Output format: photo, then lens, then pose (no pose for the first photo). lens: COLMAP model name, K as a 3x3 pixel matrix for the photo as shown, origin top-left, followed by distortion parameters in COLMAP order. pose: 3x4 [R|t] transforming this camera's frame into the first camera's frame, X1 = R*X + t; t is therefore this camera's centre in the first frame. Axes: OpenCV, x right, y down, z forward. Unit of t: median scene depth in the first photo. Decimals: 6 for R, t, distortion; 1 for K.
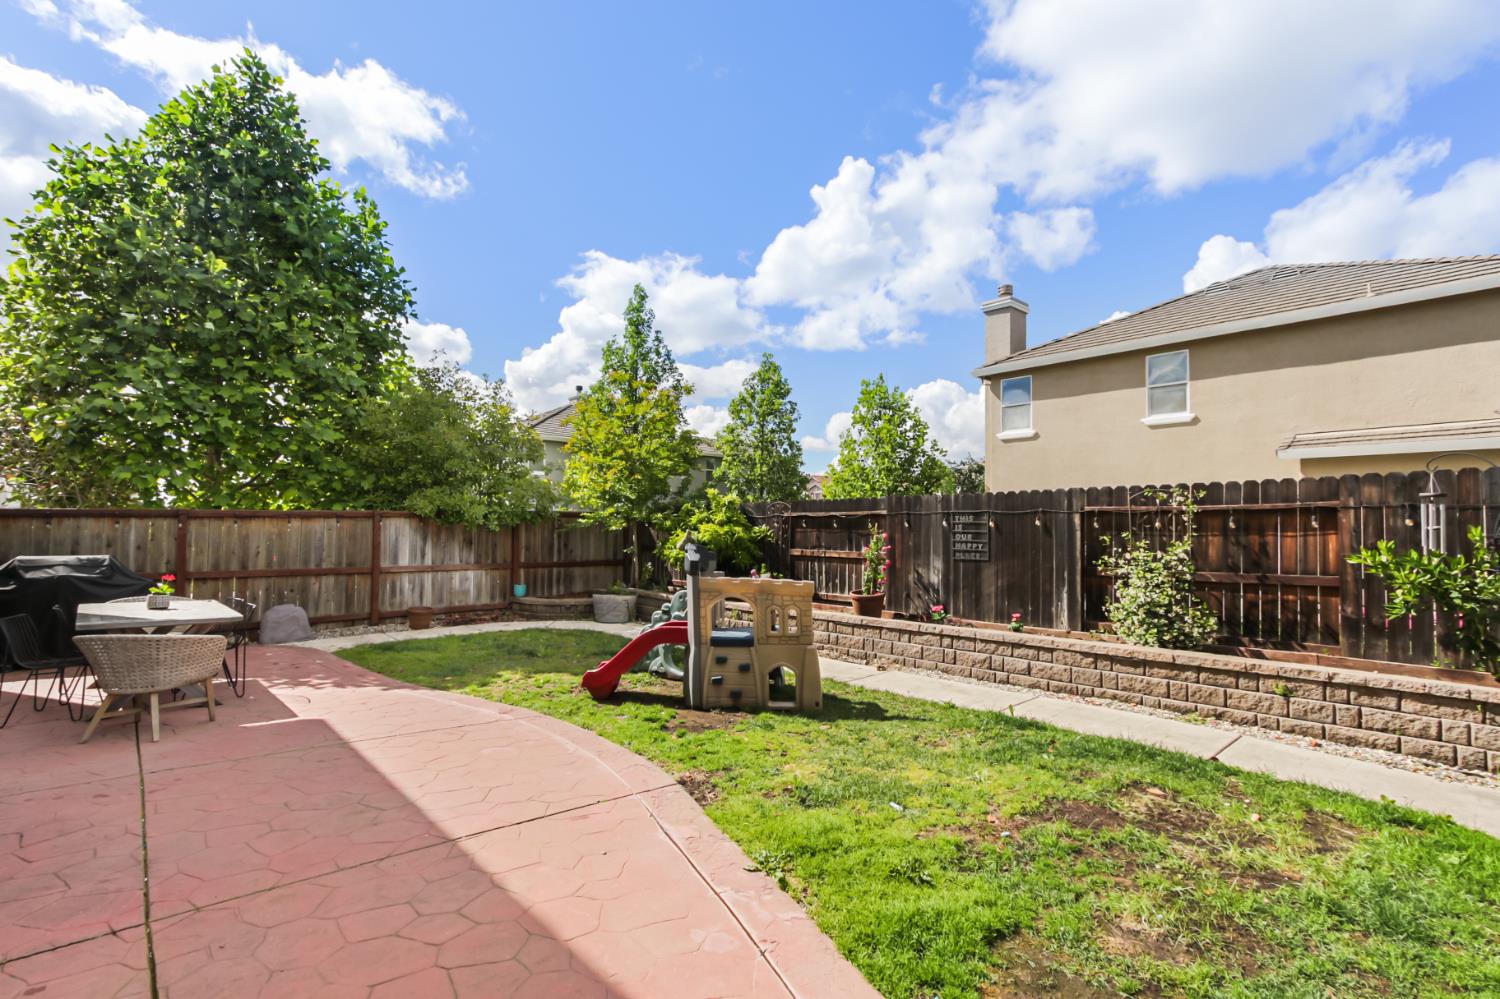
lens RADIAL K [[710.2, 0, 749.0], [0, 710.2, 512.3], [0, 0, 1]] dist [0.008577, -0.001070]
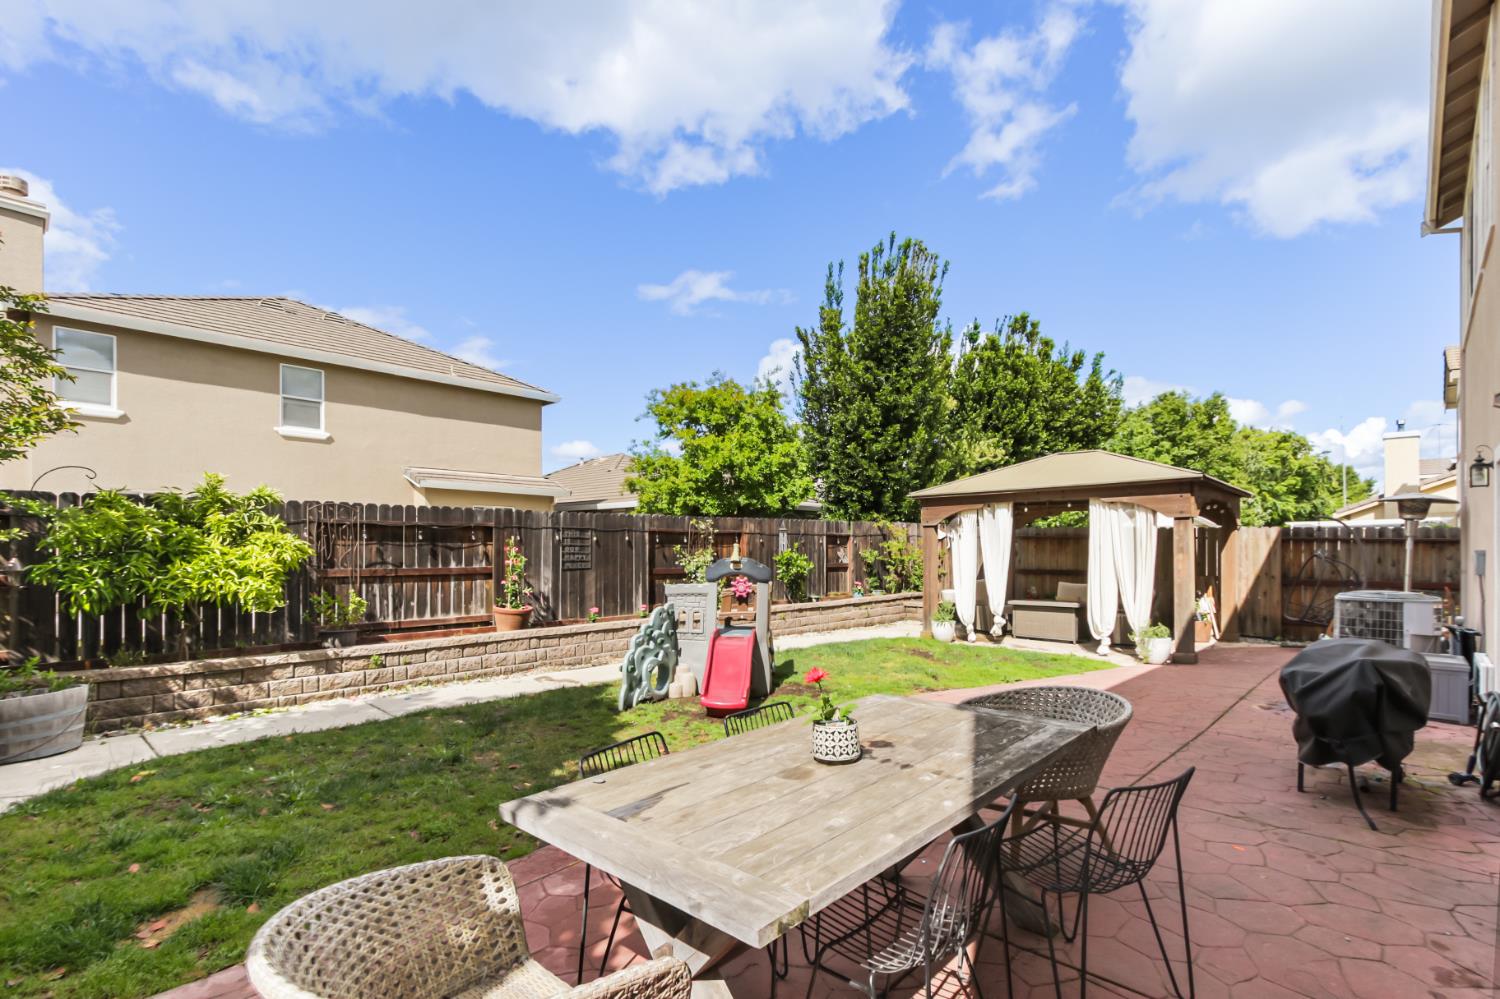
lens RADIAL K [[710.2, 0, 751.9], [0, 710.2, 565.3], [0, 0, 1]] dist [0.008577, -0.001070]
pose [[-0.087376, -0.031818, 0.995667, -0.788555], [-0.027599, 0.999183, 0.029509, 0.016264], [-0.995793, -0.024901, -0.088183, 0.713678]]
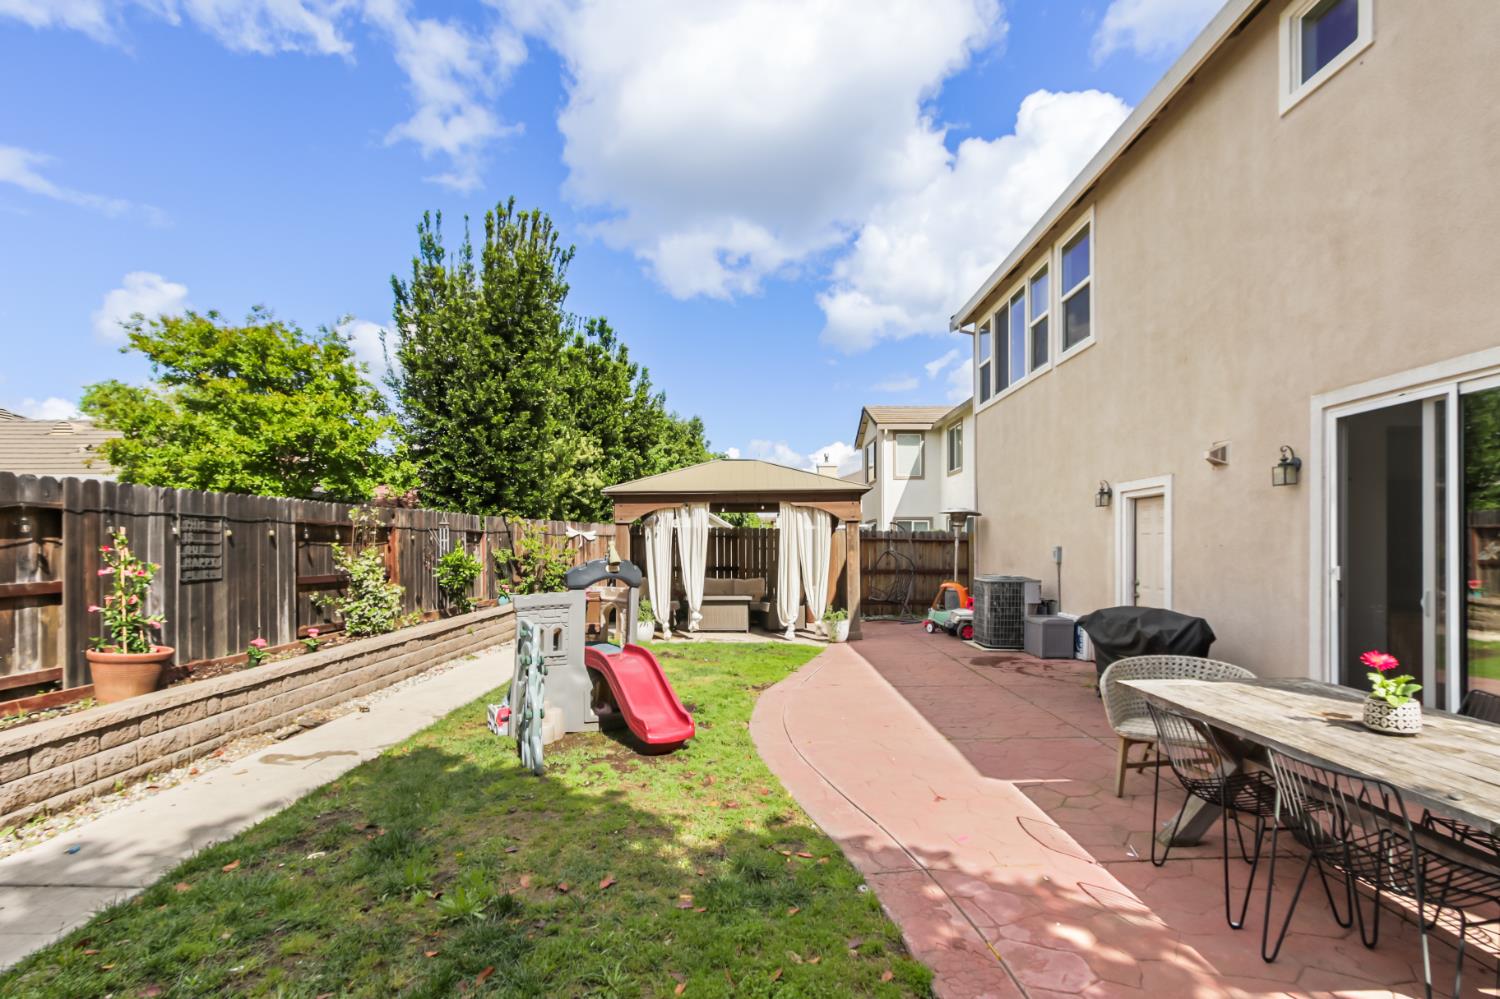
lens RADIAL K [[710.2, 0, 755.7], [0, 710.2, 547.4], [0, 0, 1]] dist [0.008577, -0.001070]
pose [[-0.746721, -0.008221, 0.665087, -0.545194], [-0.022064, 0.999679, -0.012415, 0.025889], [-0.664772, -0.023945, -0.746663, 1.030076]]
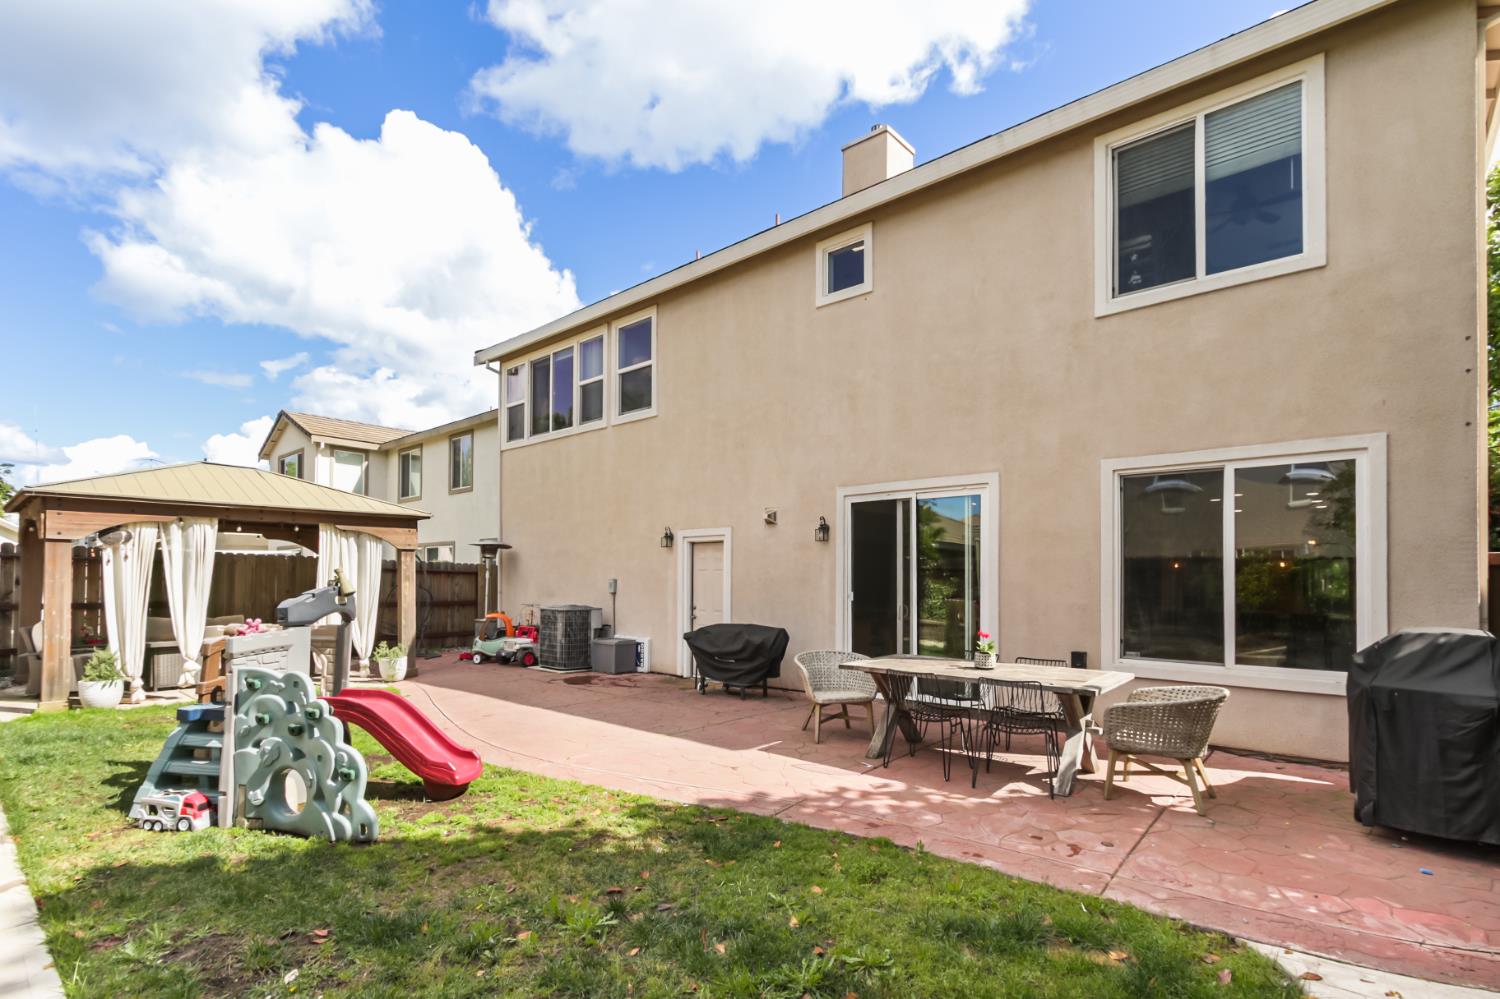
lens RADIAL K [[710.2, 0, 768.9], [0, 710.2, 561.5], [0, 0, 1]] dist [0.008577, -0.001070]
pose [[-0.990965, -0.019487, -0.132697, -0.290836], [-0.012337, 0.998438, -0.054491, 0.035321], [0.133552, -0.052362, -0.989658, 1.204739]]
